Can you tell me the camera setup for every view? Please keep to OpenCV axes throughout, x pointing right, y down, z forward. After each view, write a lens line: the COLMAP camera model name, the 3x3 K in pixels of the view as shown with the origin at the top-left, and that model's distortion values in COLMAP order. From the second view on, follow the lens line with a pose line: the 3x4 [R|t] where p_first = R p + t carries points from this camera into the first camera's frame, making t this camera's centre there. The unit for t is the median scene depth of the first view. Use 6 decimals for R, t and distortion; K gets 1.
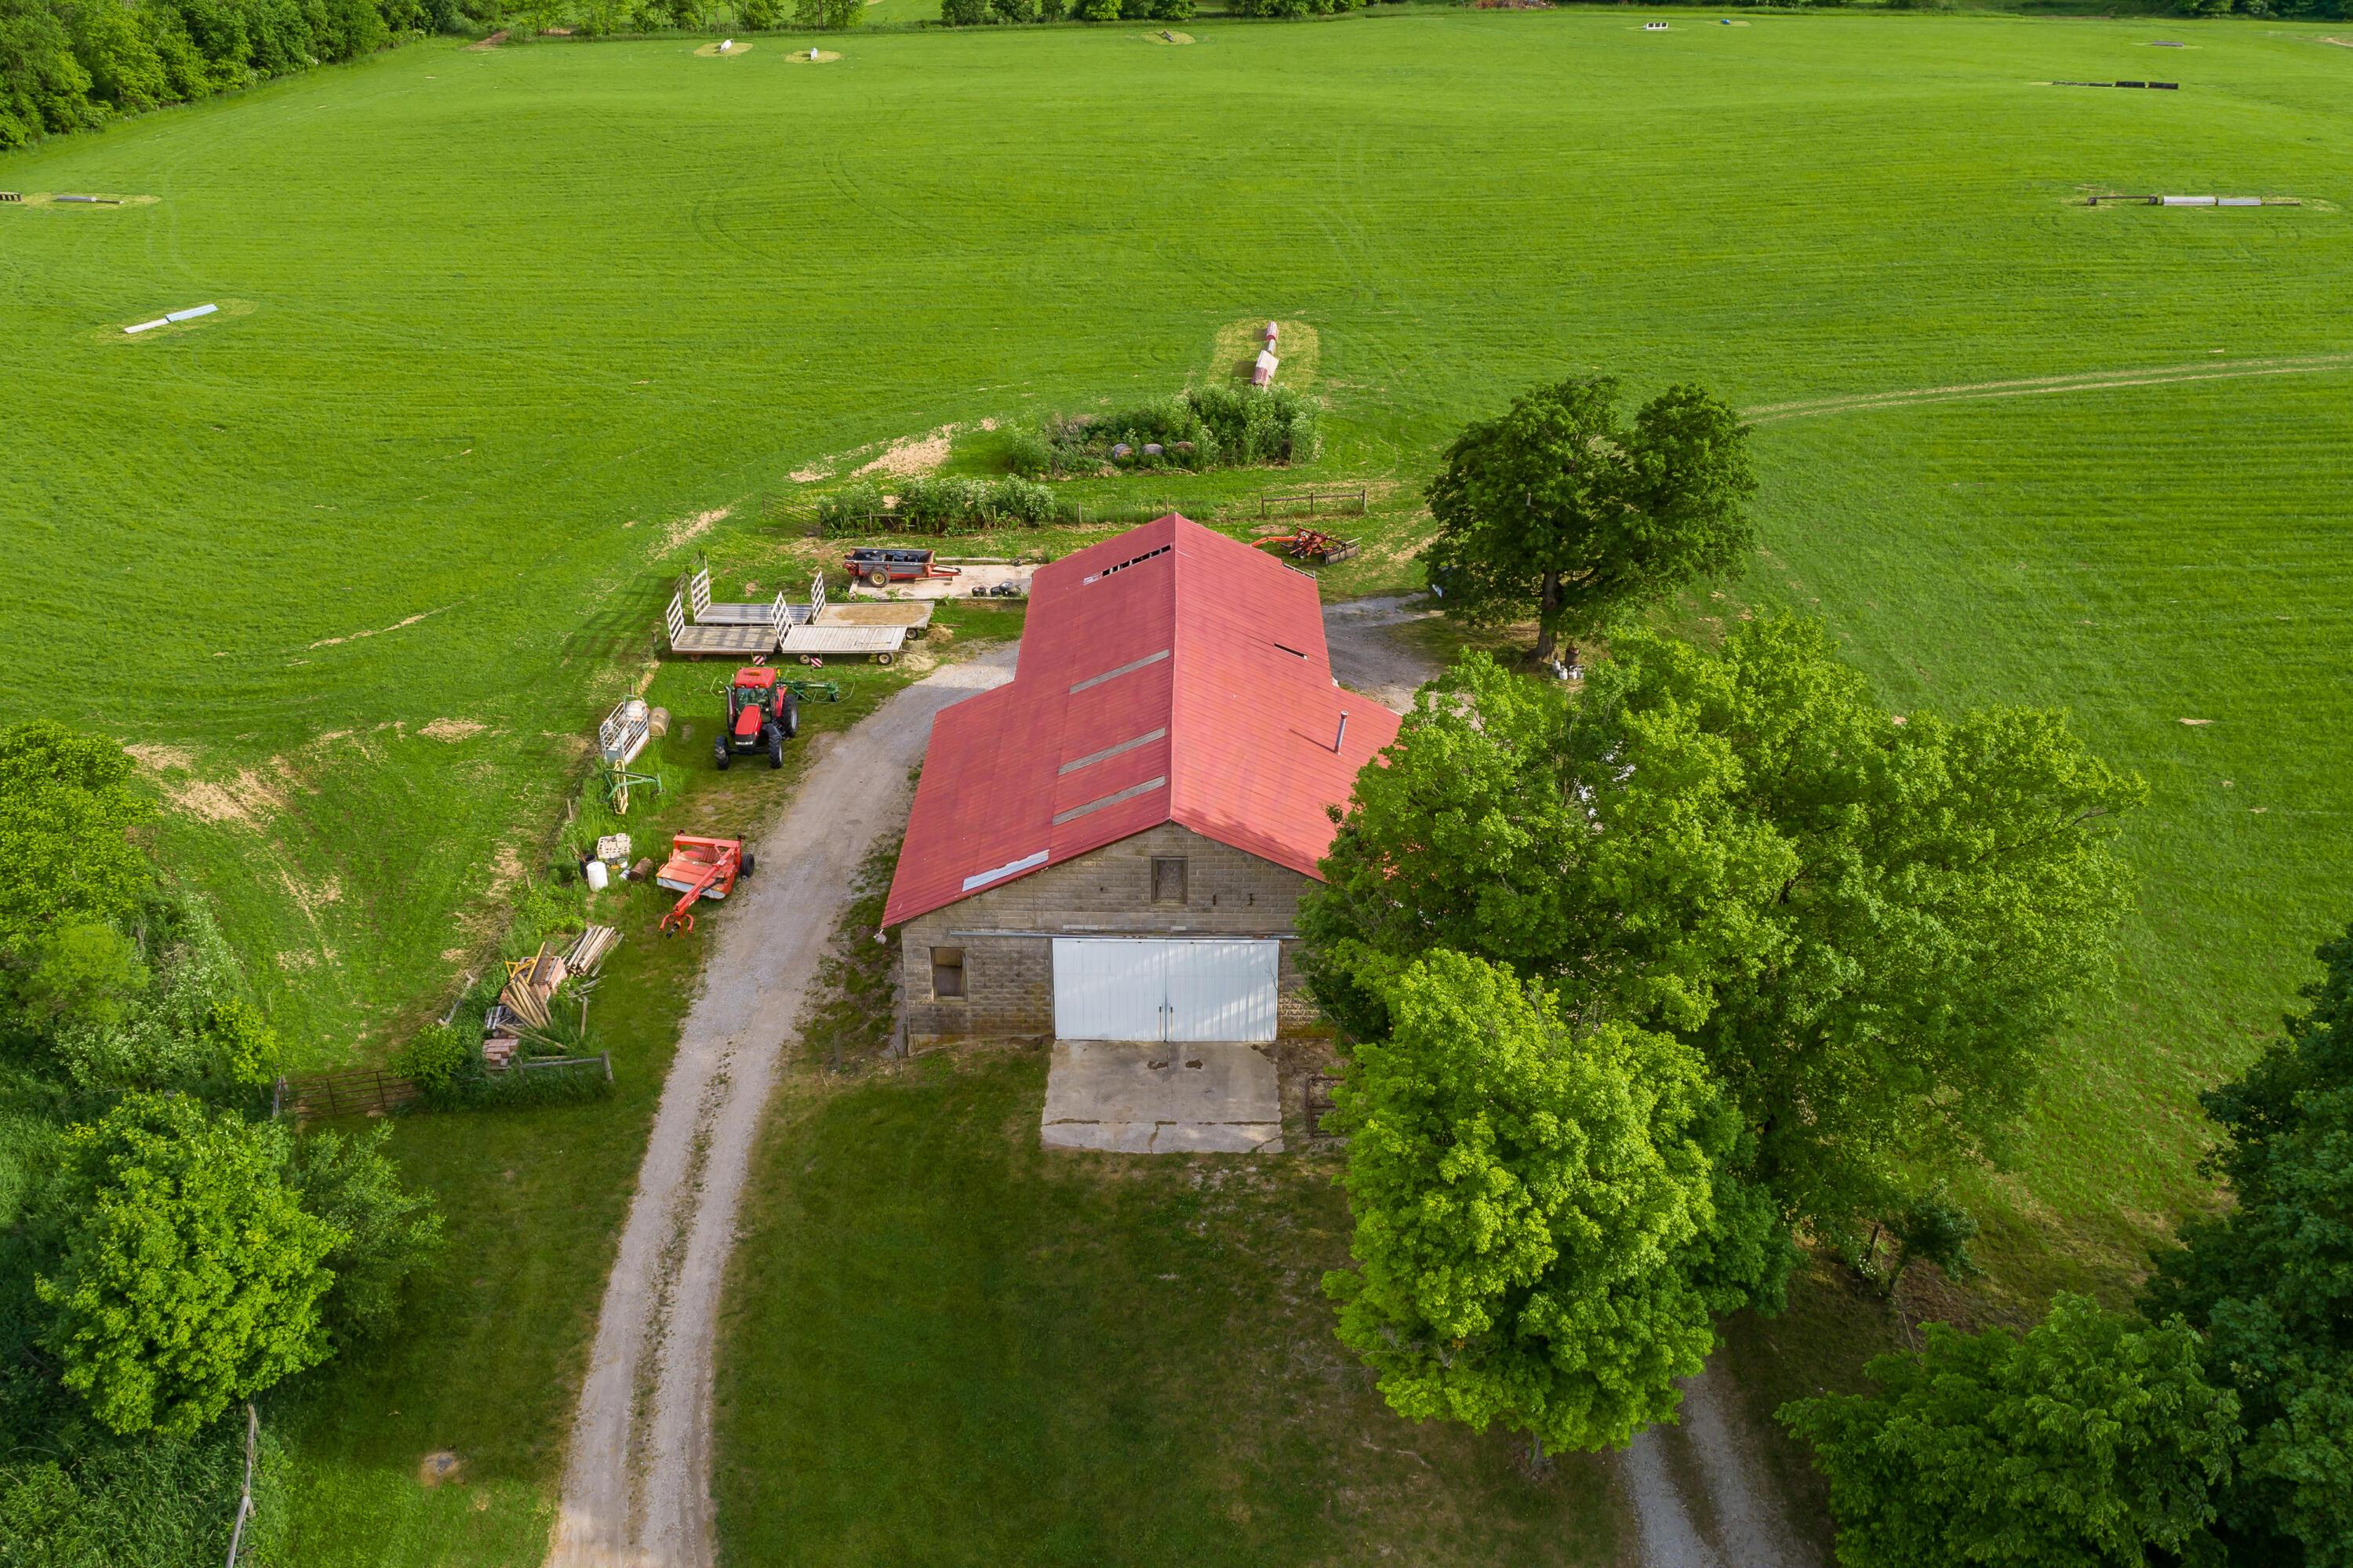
lens RADIAL K [[2004.2, 0, 1176.5], [0, 2004.2, 784.0], [0, 0, 1]] dist [-0.018478, 0.000856]
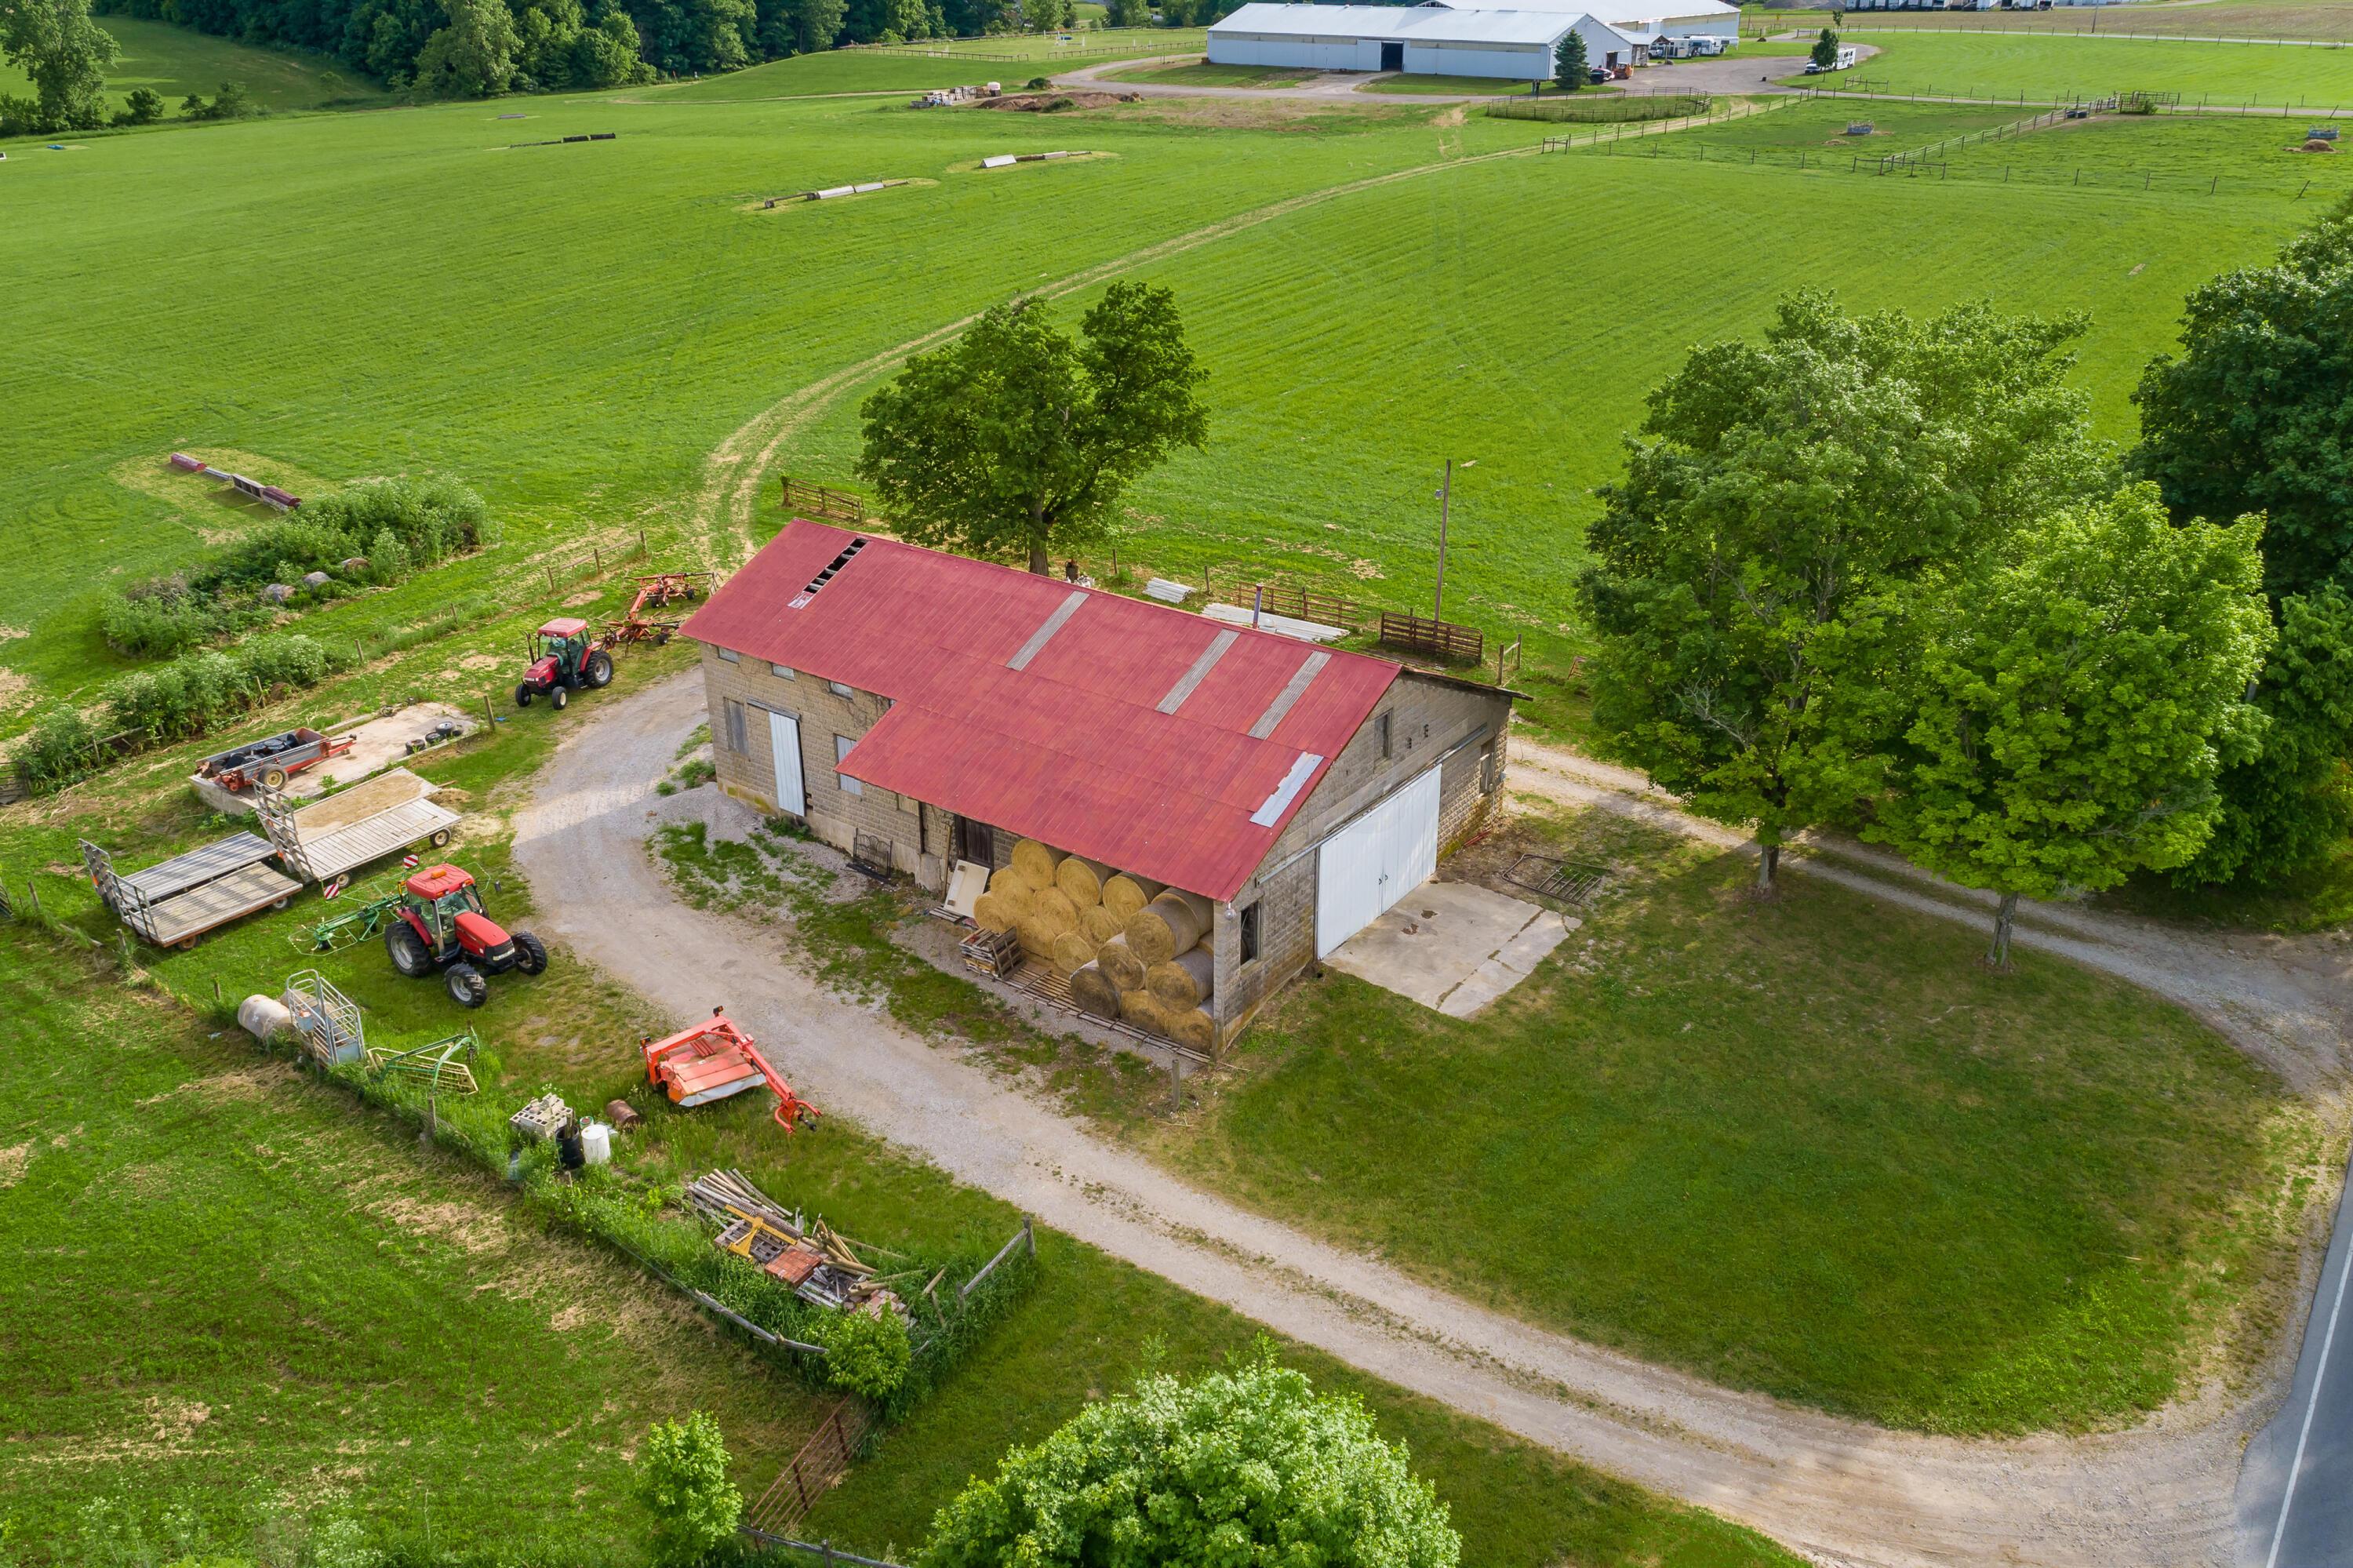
lens RADIAL K [[2004.2, 0, 1176.5], [0, 2004.2, 784.0], [0, 0, 1]] dist [-0.018478, 0.000856]
pose [[0.553764, -0.336379, 0.761705, -0.633057], [0.395489, 0.911255, 0.114900, -0.065890], [-0.732758, 0.237618, 0.637654, 0.353319]]
